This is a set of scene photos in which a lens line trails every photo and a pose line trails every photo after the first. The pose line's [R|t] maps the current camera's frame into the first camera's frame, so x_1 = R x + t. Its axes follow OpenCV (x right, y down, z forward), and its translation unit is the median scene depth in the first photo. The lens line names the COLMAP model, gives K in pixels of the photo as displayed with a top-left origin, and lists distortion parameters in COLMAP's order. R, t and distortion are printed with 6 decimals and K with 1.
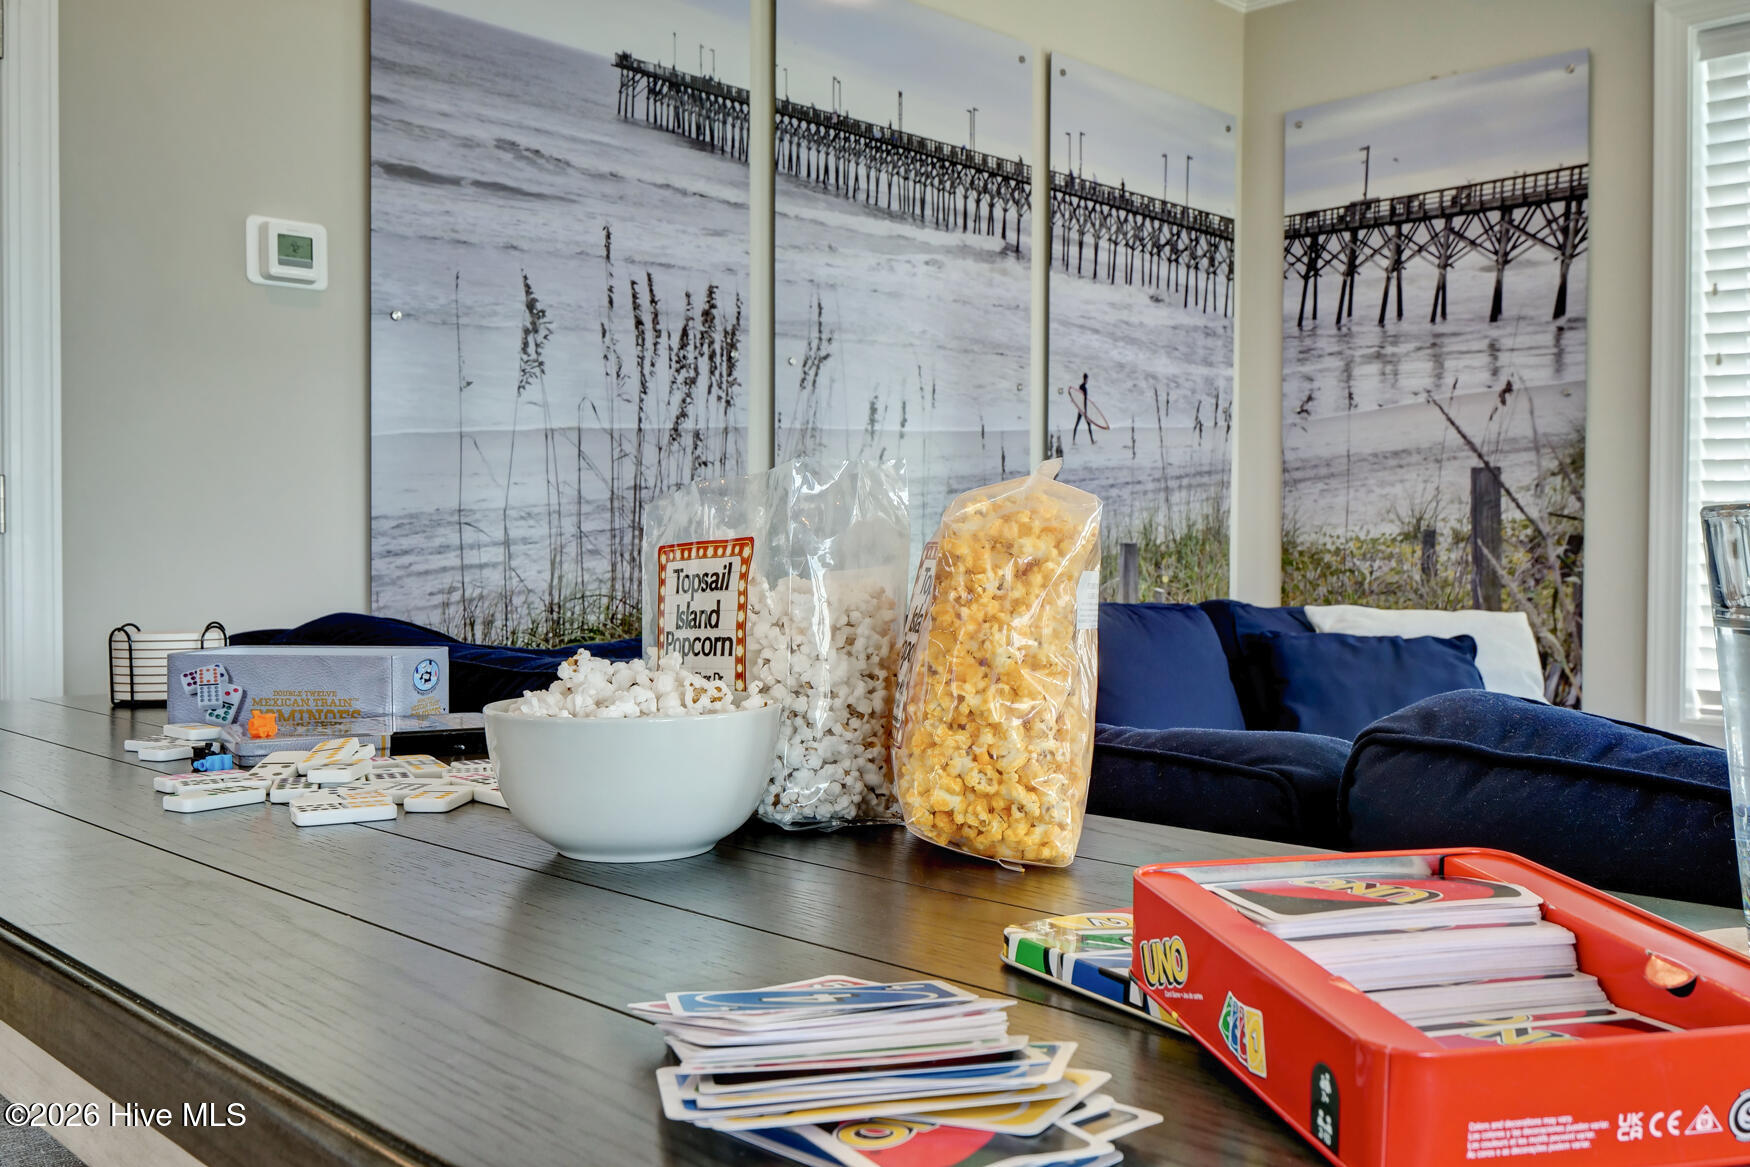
lens RADIAL K [[1581.1, 0, 875.1], [0, 1581.1, 584.9], [0, 0, 1]] dist [0.019097, 0.003142]
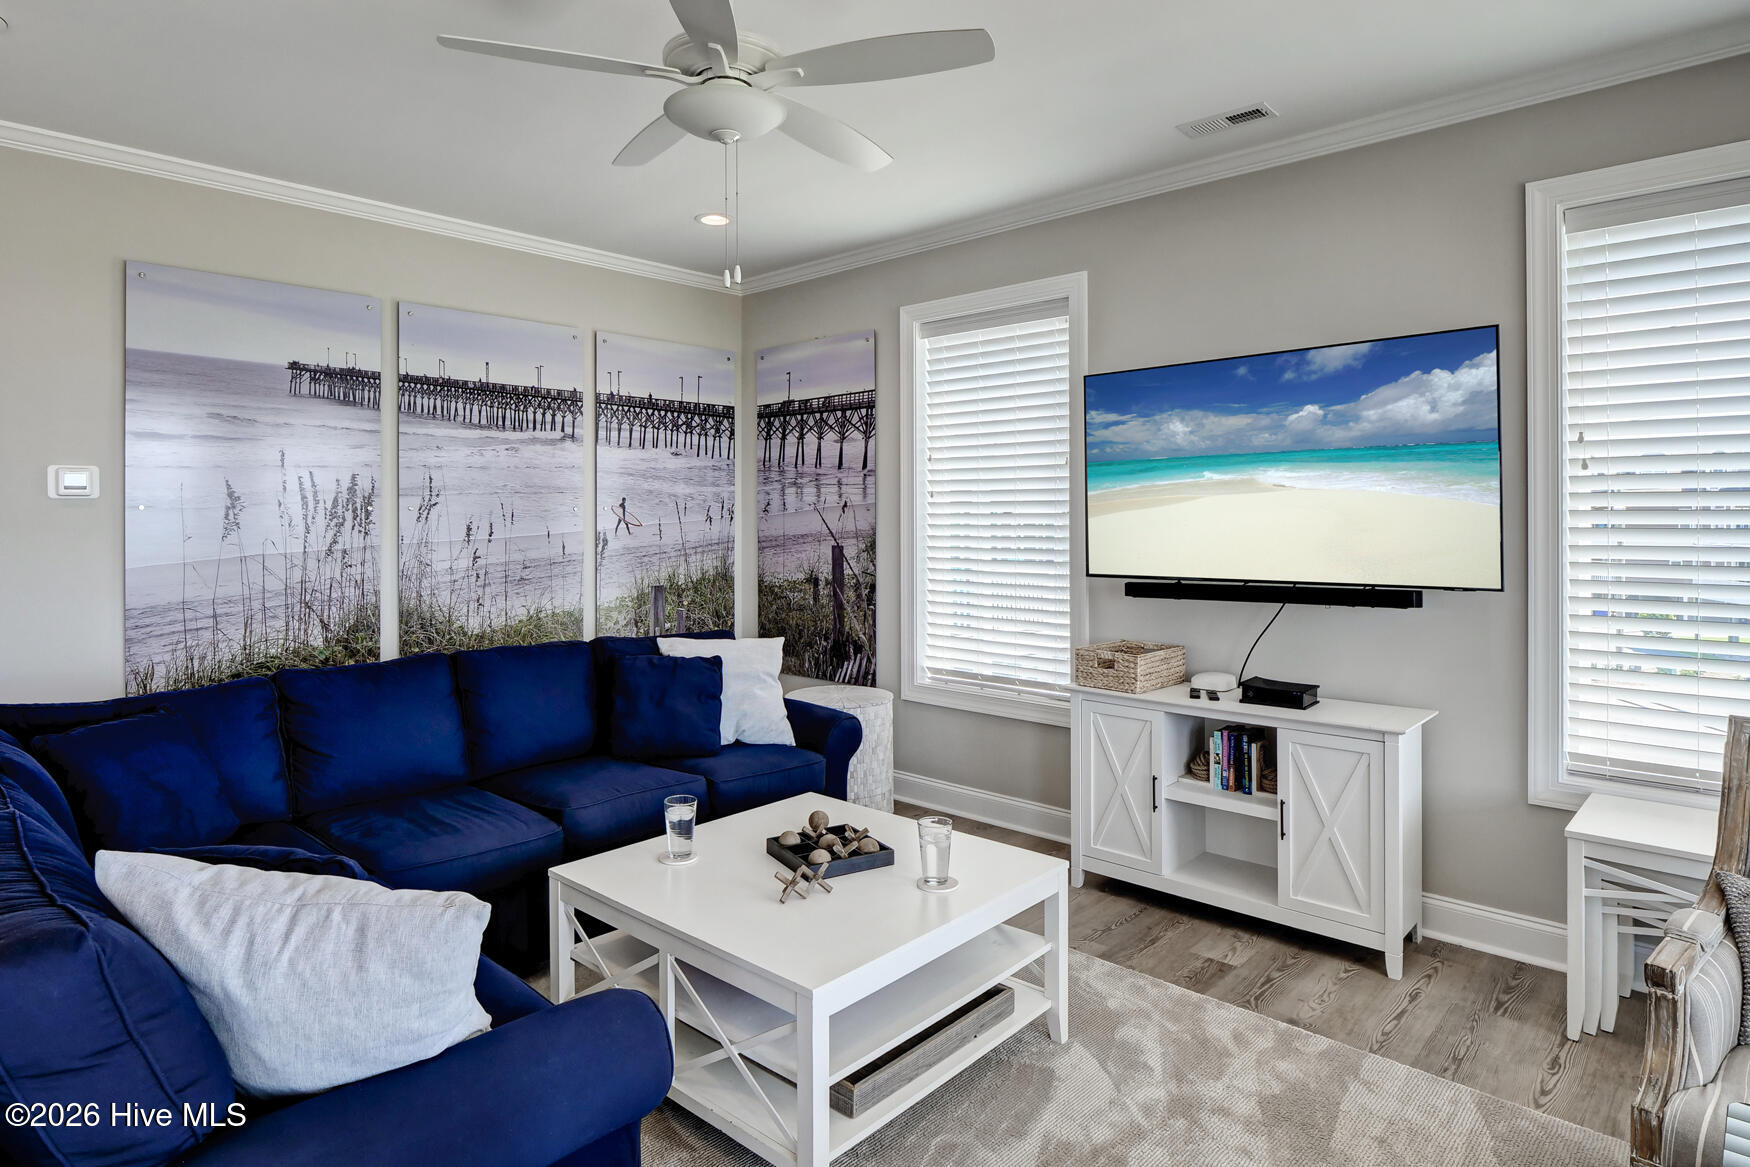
lens RADIAL K [[976.6, 0, 884.2], [0, 976.6, 516.4], [0, 0, 1]] dist [-0.005369, -0.002190]
pose [[0.999842, -0.007949, 0.015916, 0.445222], [0.008181, 0.999860, -0.014570, -0.096762], [-0.015798, 0.014698, 0.999767, -0.173493]]
